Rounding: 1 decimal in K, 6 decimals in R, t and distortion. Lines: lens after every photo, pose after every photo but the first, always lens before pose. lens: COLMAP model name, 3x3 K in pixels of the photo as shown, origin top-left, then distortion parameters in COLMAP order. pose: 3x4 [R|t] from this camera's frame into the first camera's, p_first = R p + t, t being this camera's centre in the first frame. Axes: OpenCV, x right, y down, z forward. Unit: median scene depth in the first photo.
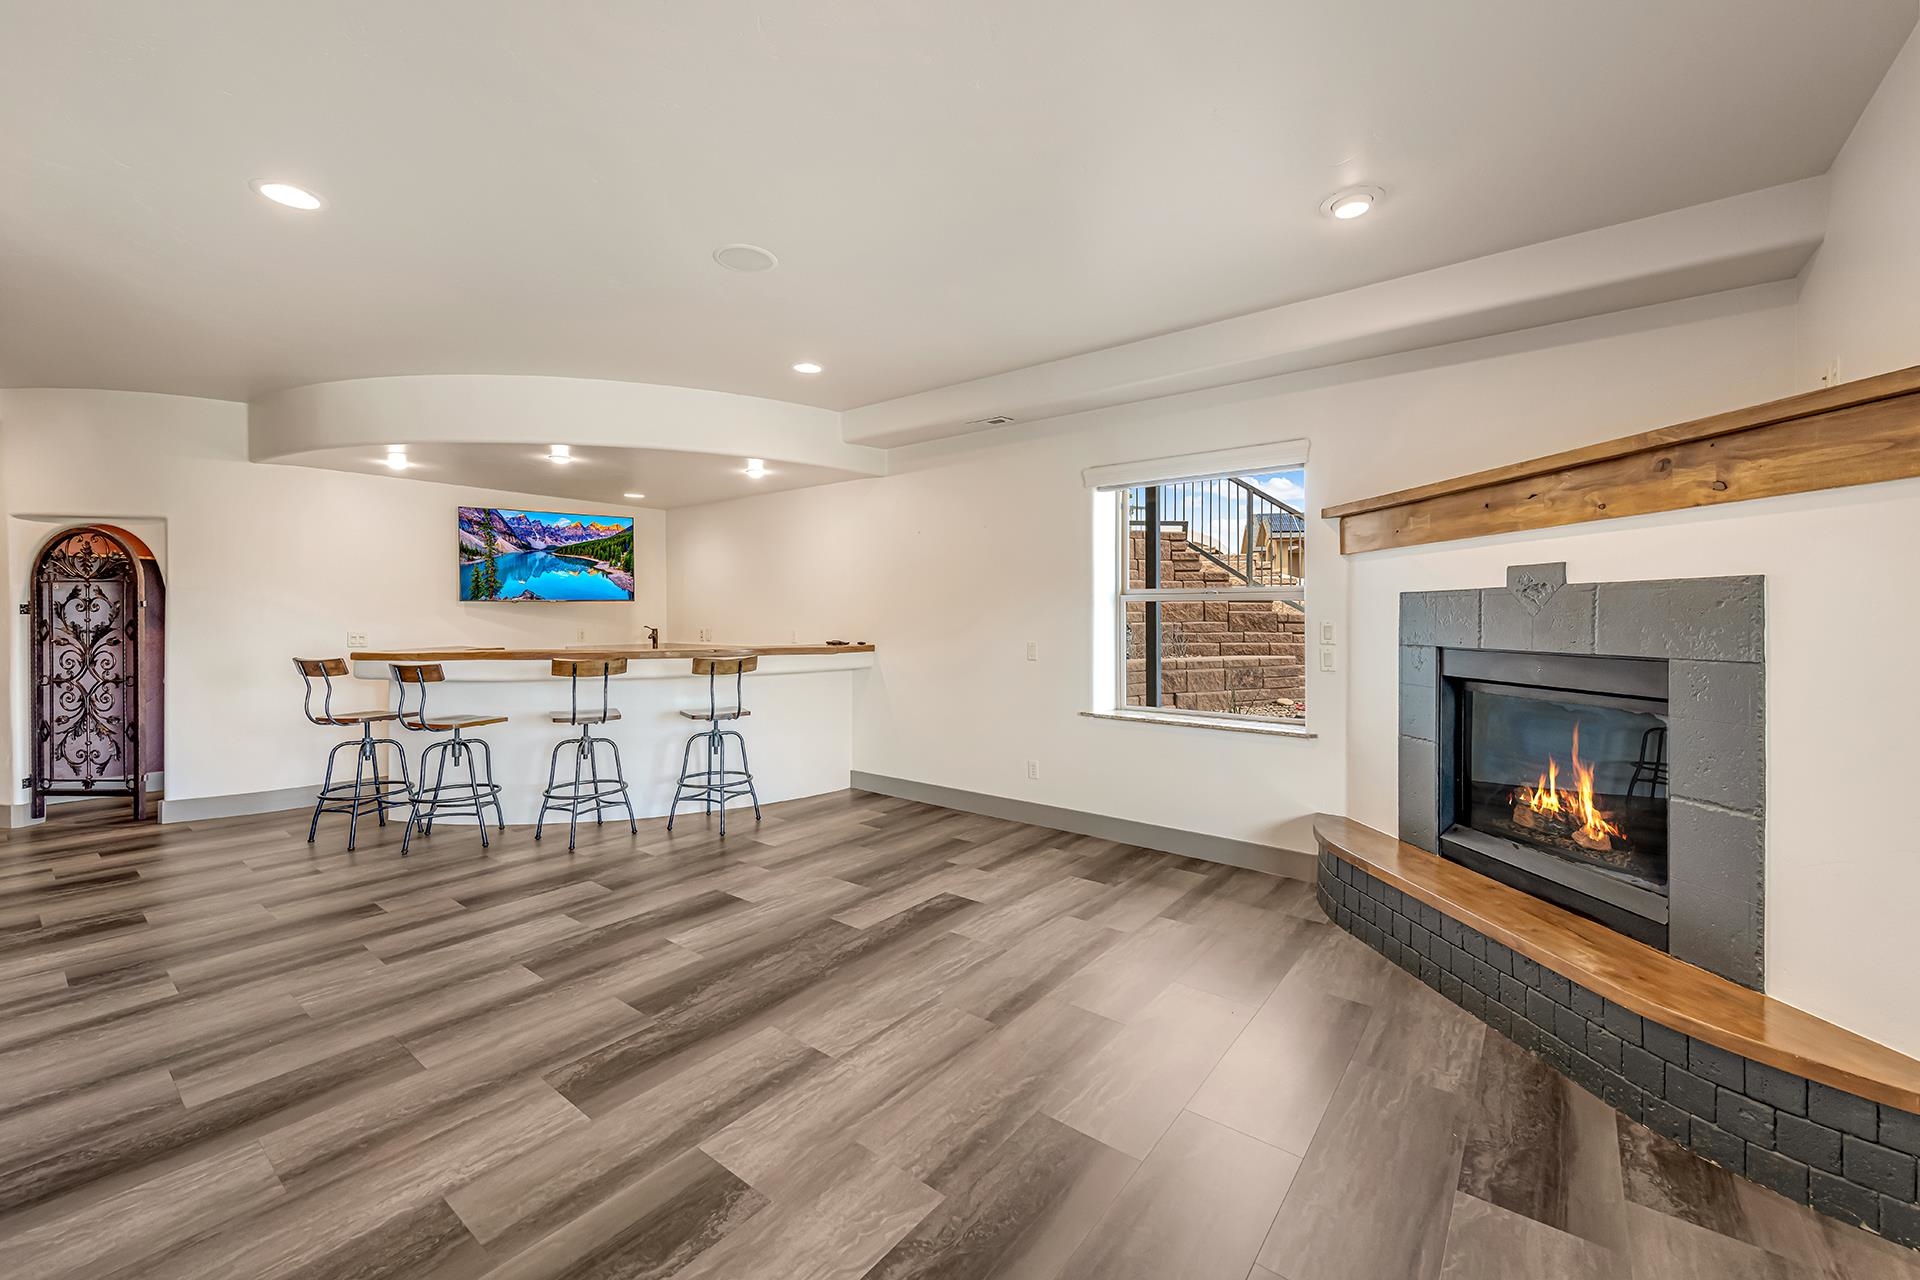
lens RADIAL K [[771.1, 0, 957.1], [0, 771.1, 628.4], [0, 0, 1]] dist [0.012151, -0.000208]
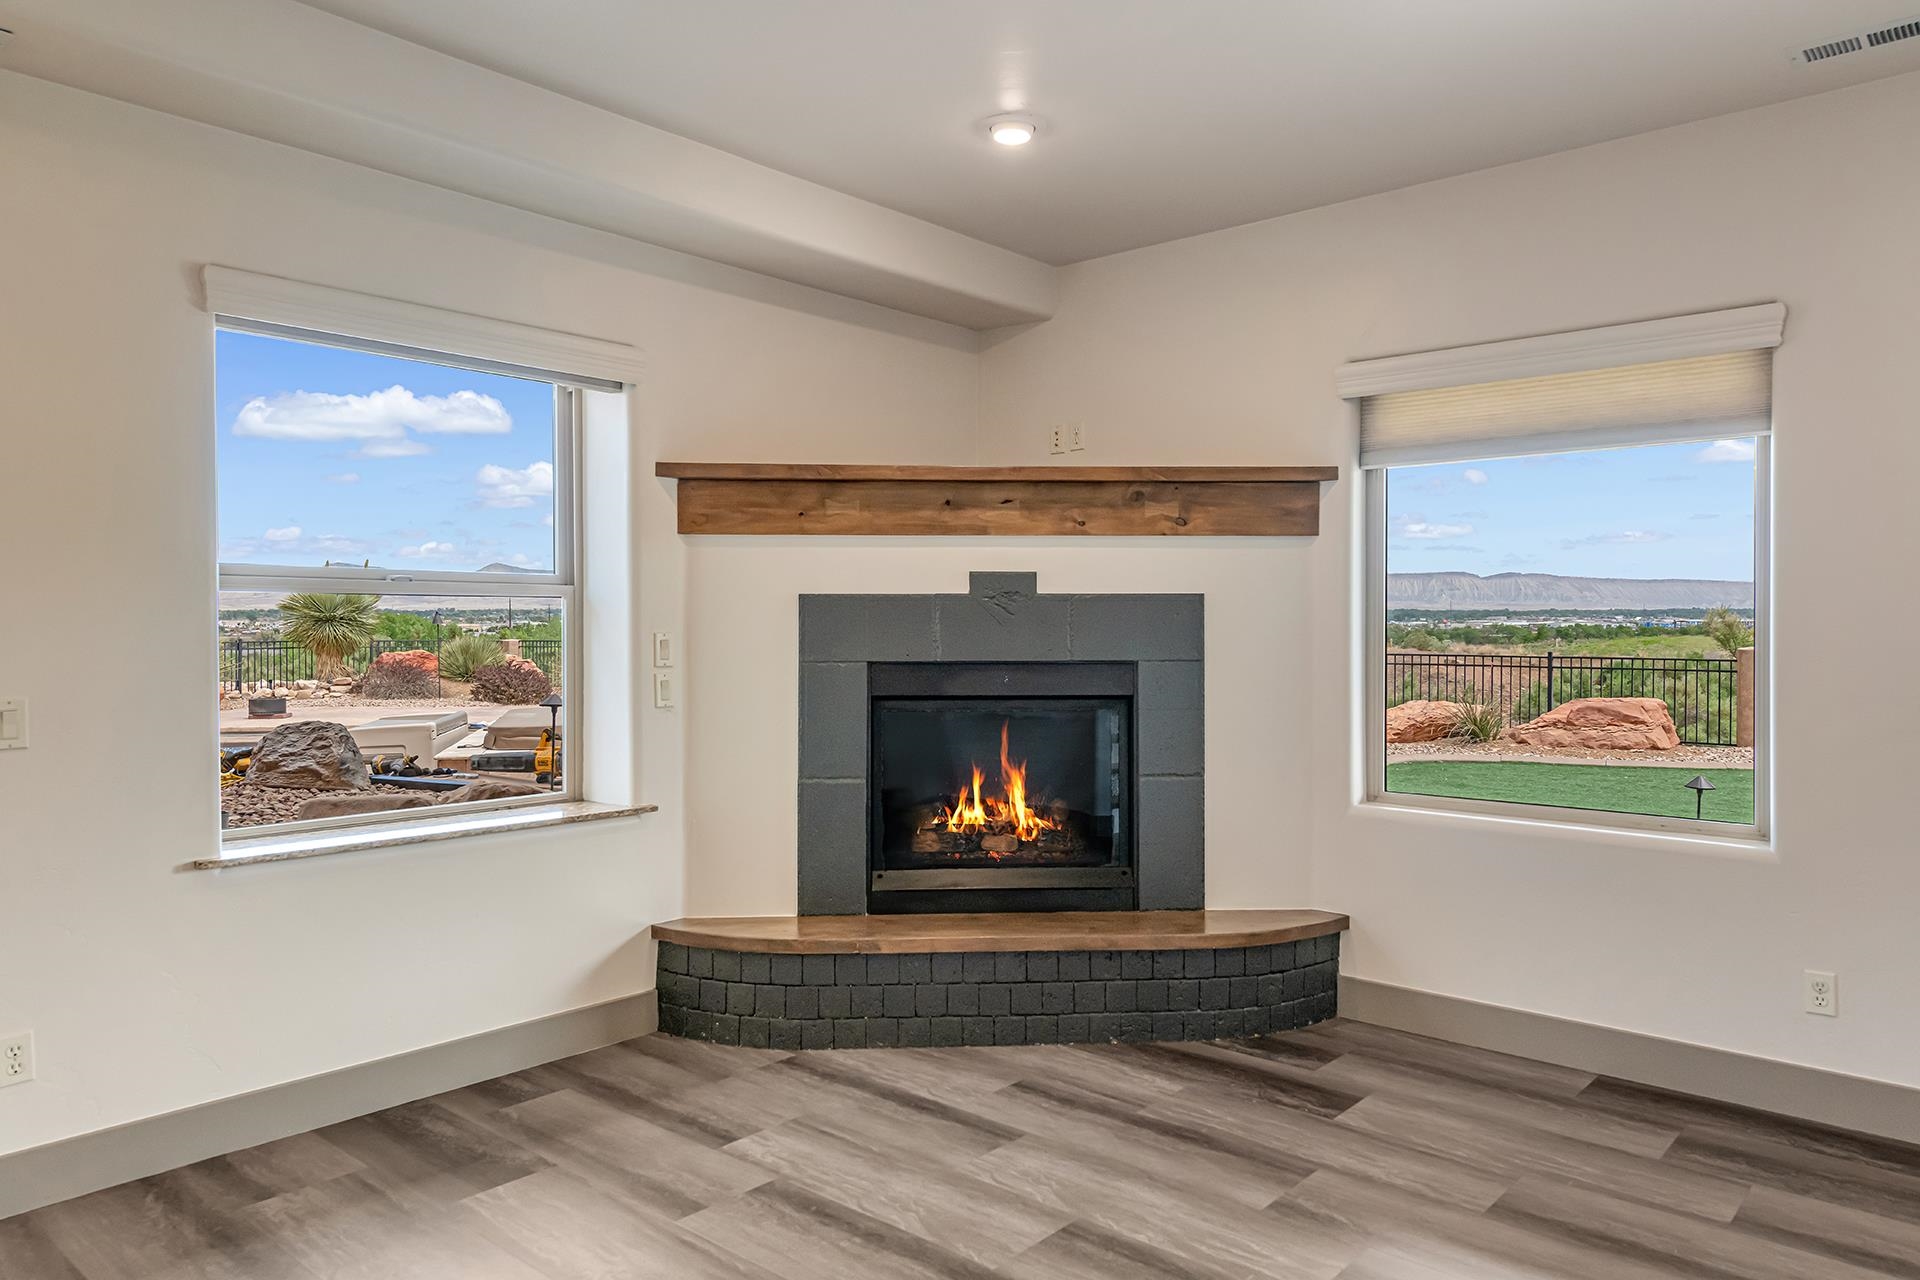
lens RADIAL K [[1284.1, 0, 960.0], [0, 1284.1, 640.0], [0, 0, 1]] dist [0.030577, -0.001858]
pose [[0.043033, -0.010846, 0.999015, -0.835874], [0.017456, 0.999797, 0.010103, -0.013391], [-0.998921, 0.017004, 0.043214, 0.943489]]
